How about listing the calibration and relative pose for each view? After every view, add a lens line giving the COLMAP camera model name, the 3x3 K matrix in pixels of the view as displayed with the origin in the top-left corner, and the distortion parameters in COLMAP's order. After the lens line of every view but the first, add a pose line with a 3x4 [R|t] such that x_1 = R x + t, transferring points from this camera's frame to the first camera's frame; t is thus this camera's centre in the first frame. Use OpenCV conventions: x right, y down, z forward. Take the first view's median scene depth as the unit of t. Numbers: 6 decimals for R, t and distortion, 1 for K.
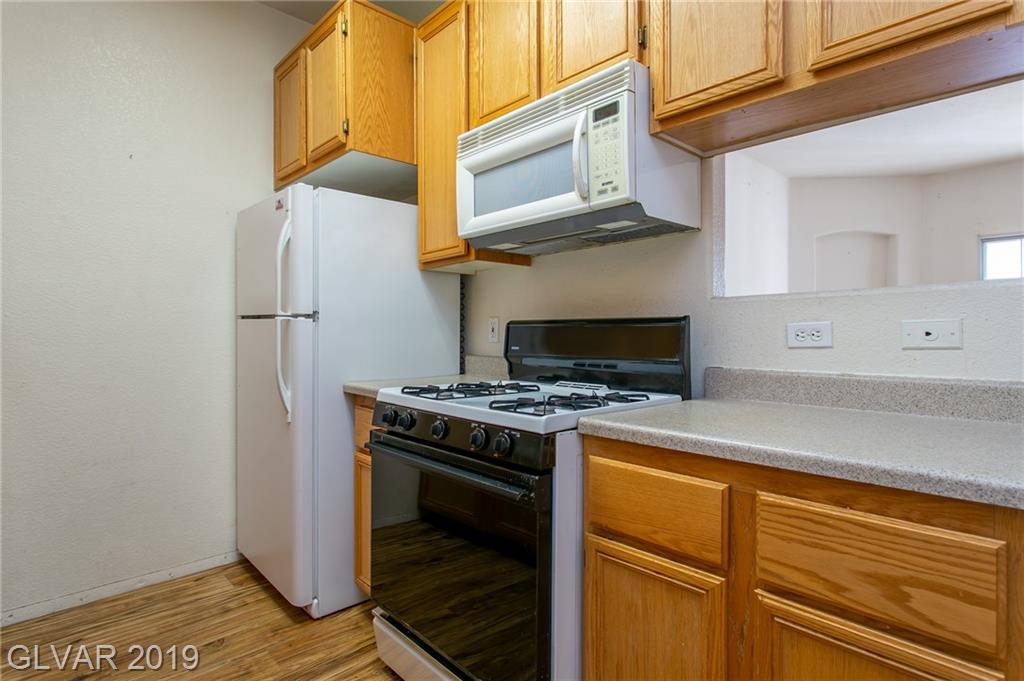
lens RADIAL K [[529.2, 0, 512.6], [0, 529.2, 338.2], [0, 0, 1]] dist [-0.002226, -0.000255]
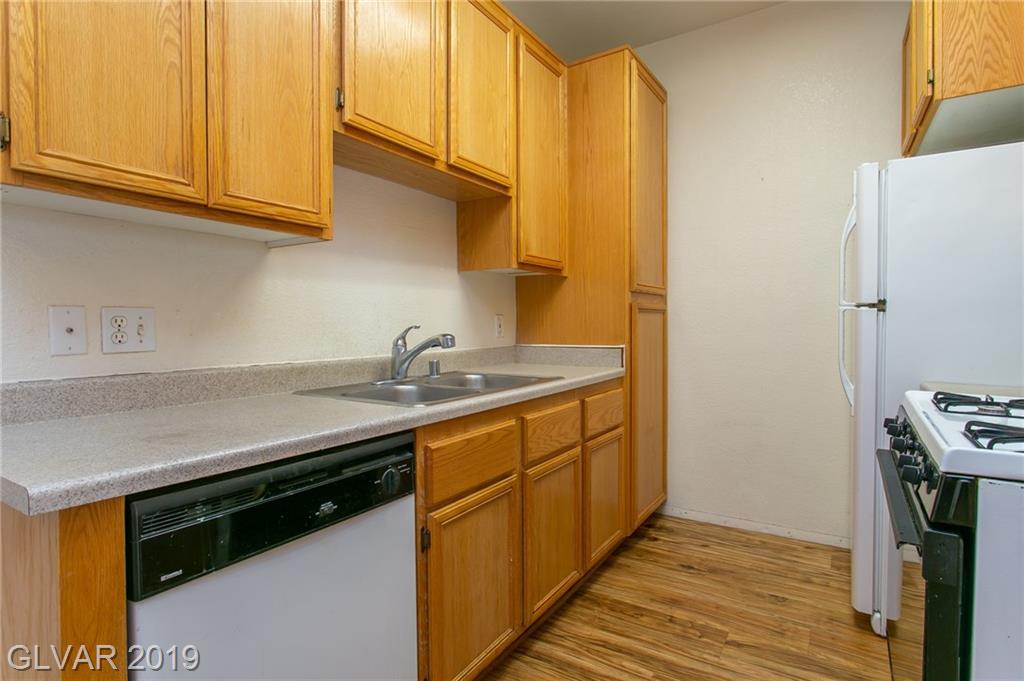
lens RADIAL K [[511.0, 0, 512.9], [0, 511.0, 335.9], [0, 0, 1]] dist [-0.002057, -0.000461]
pose [[0.246455, 0.021739, -0.968910, 0.327961], [-0.004759, 0.999763, 0.021221, -0.004309], [0.969142, -0.000619, 0.246501, 0.171080]]
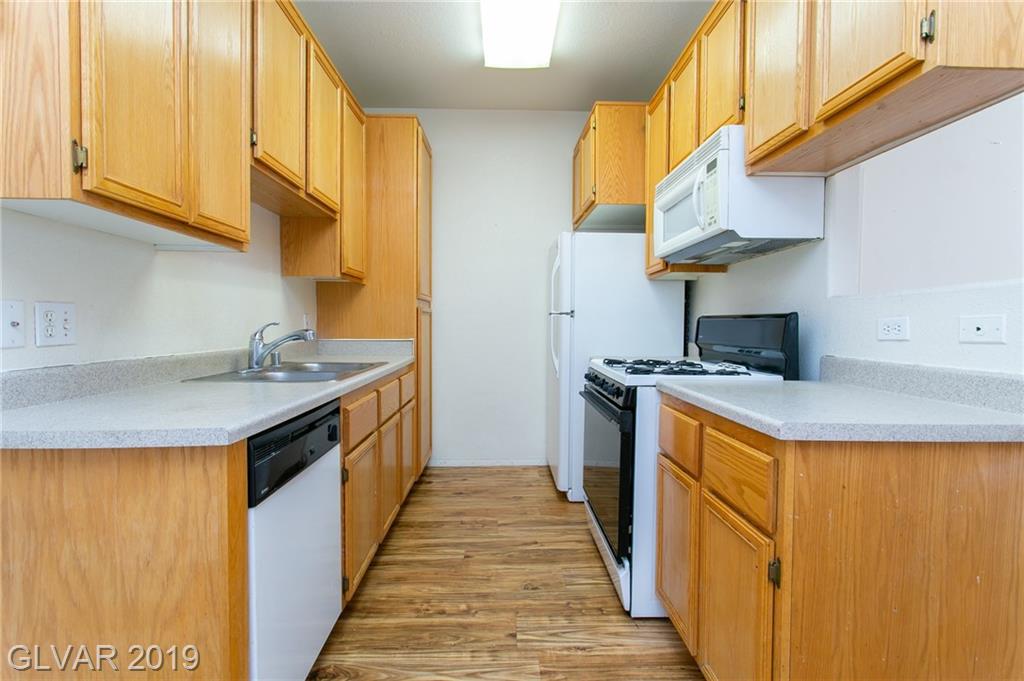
lens RADIAL K [[477.7, 0, 510.8], [0, 477.7, 335.4], [0, 0, 1]] dist [0.000356, -0.001207]
pose [[0.749867, 0.022327, -0.661212, 0.453938], [-0.013041, 0.999735, 0.018969, -0.000773], [0.661460, -0.005601, 0.749960, -0.213499]]
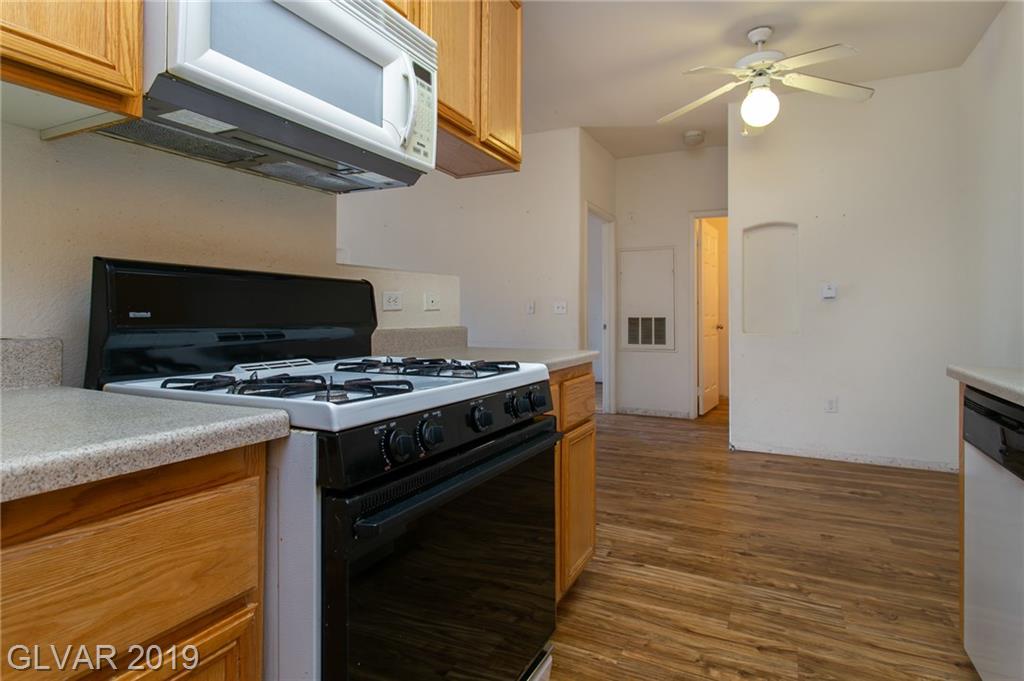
lens RADIAL K [[552.8, 0, 512.5], [0, 552.8, 303.6], [0, 0, 1]] dist [-0.000630, -0.000202]
pose [[-0.347777, 0.018901, 0.937387, -0.621878], [0.006051, 0.999821, -0.017914, 0.019715], [-0.937558, -0.000558, -0.347829, 0.874628]]
